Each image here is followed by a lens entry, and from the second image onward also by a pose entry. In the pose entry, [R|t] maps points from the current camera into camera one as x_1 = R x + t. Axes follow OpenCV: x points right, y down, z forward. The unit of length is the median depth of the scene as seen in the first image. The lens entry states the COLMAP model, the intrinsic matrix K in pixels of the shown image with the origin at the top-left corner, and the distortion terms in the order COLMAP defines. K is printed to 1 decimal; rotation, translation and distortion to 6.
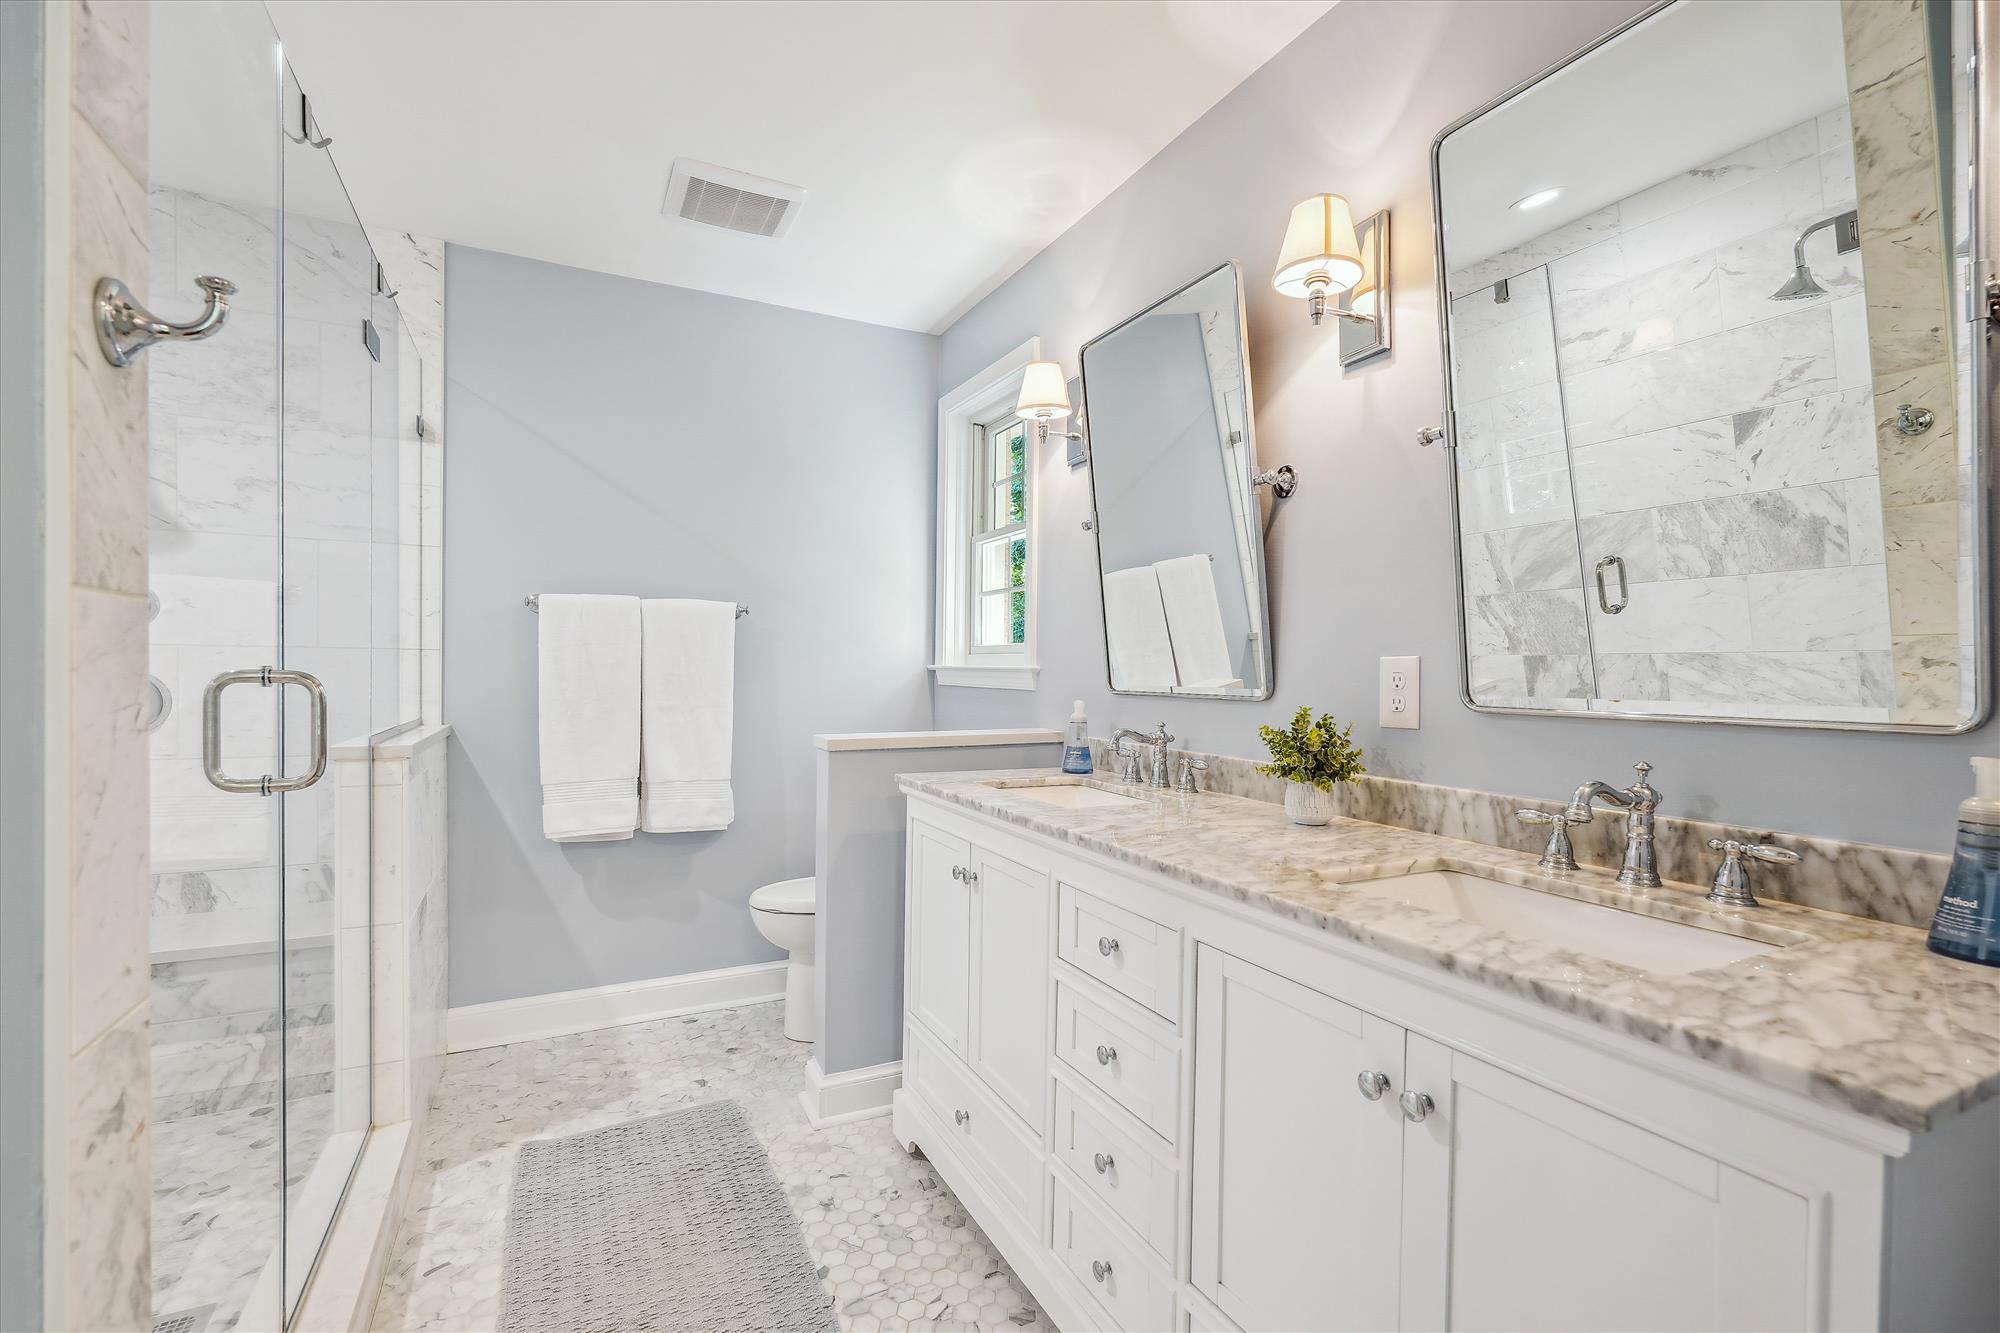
lens RADIAL K [[879.2, 0, 995.5], [0, 879.2, 671.7], [0, 0, 1]] dist [-0.008748, 0.002383]
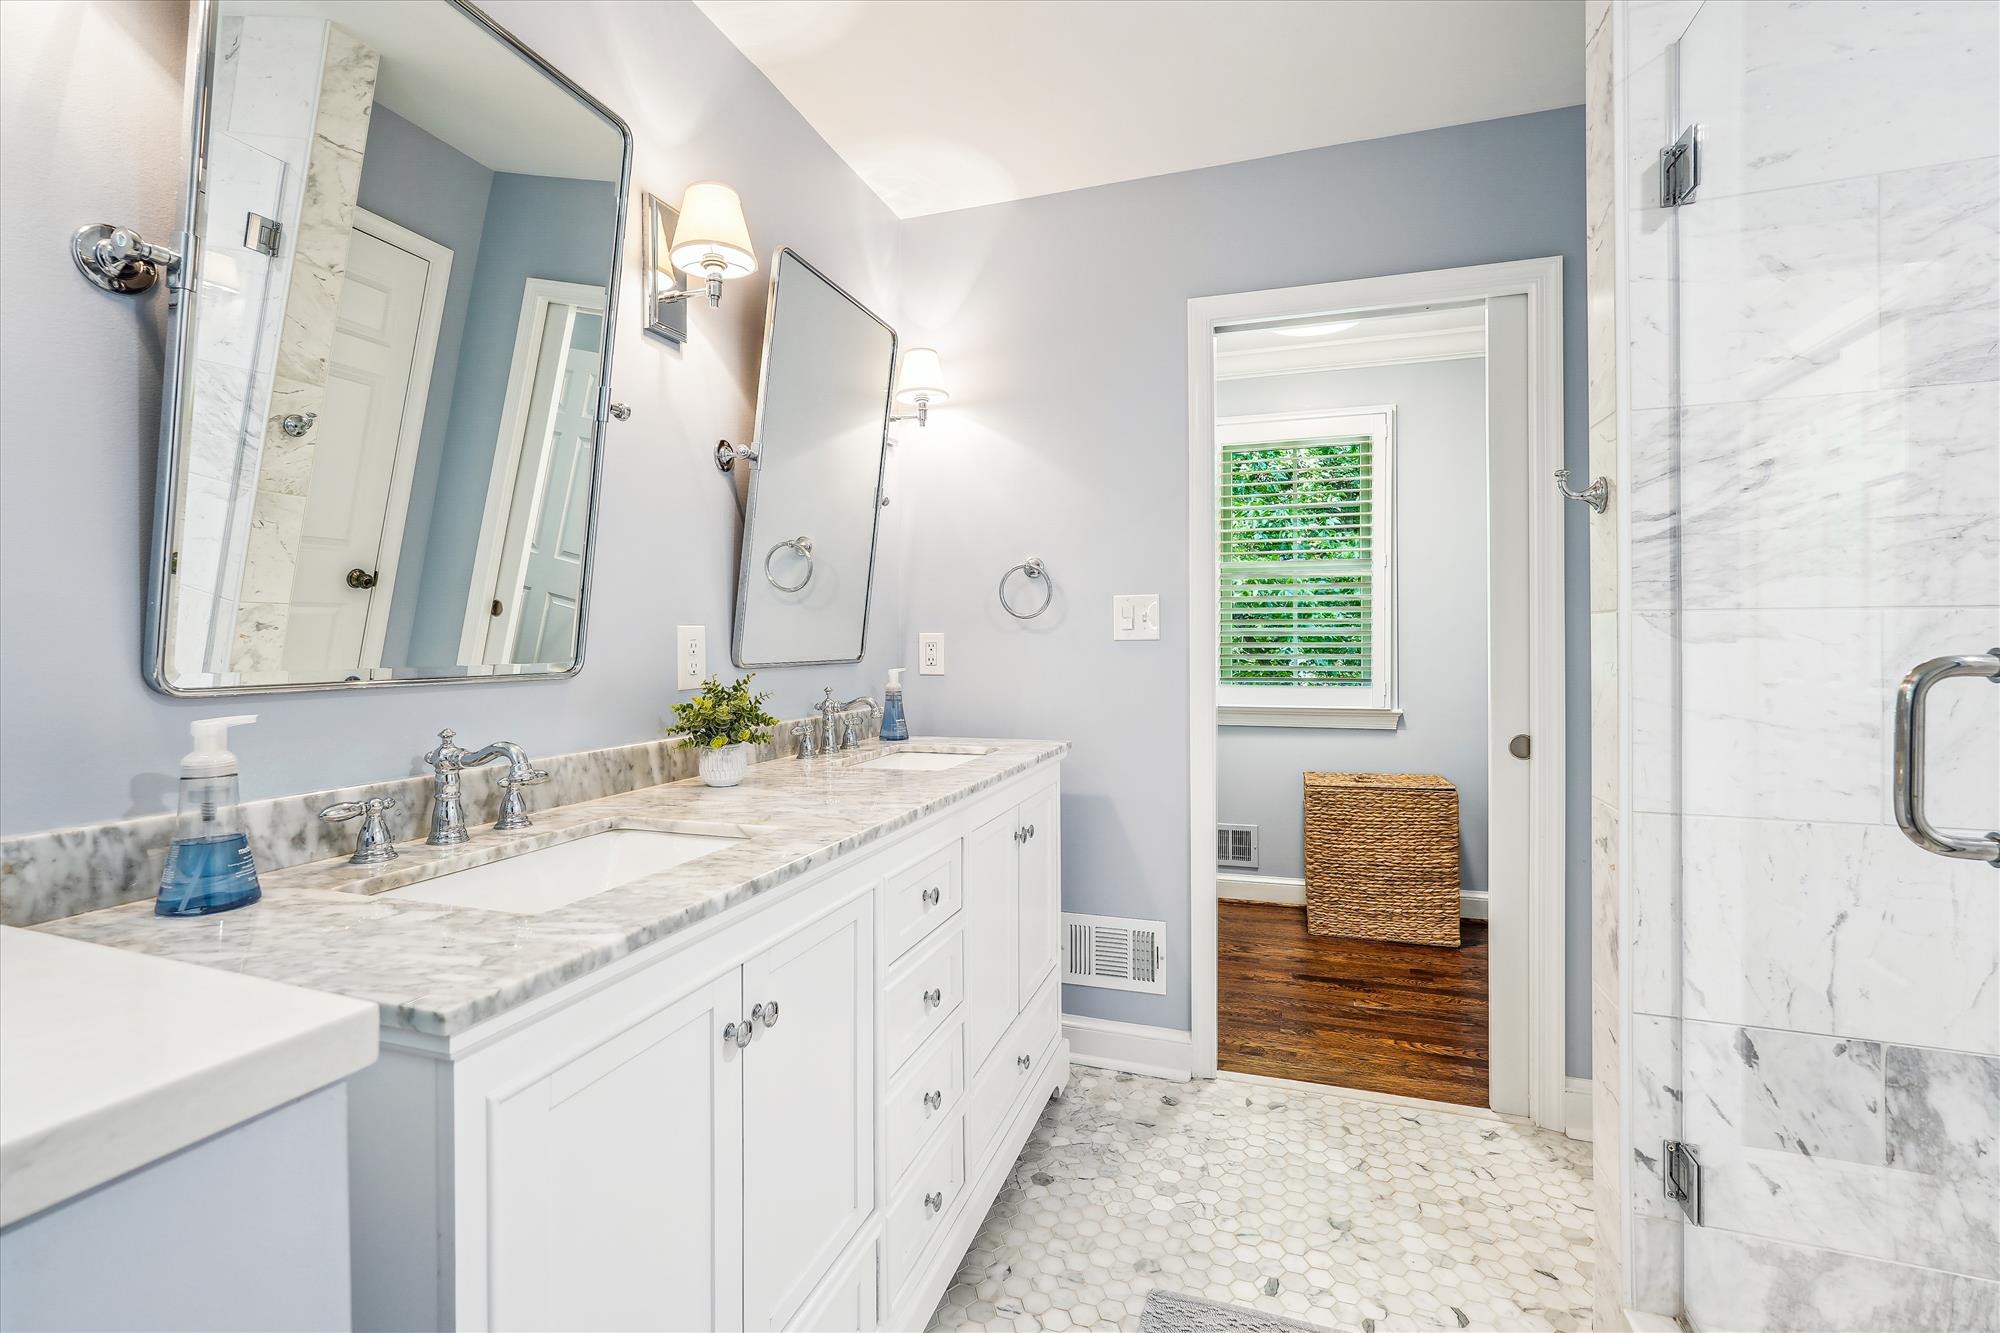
lens RADIAL K [[879.2, 0, 988.4], [0, 879.2, 637.5], [0, 0, 1]] dist [-0.008748, 0.002383]
pose [[-0.695955, -0.008548, 0.718034, -0.472673], [-0.006890, 0.999963, 0.005226, -0.008559], [-0.718052, -0.001310, -0.695988, 1.161324]]
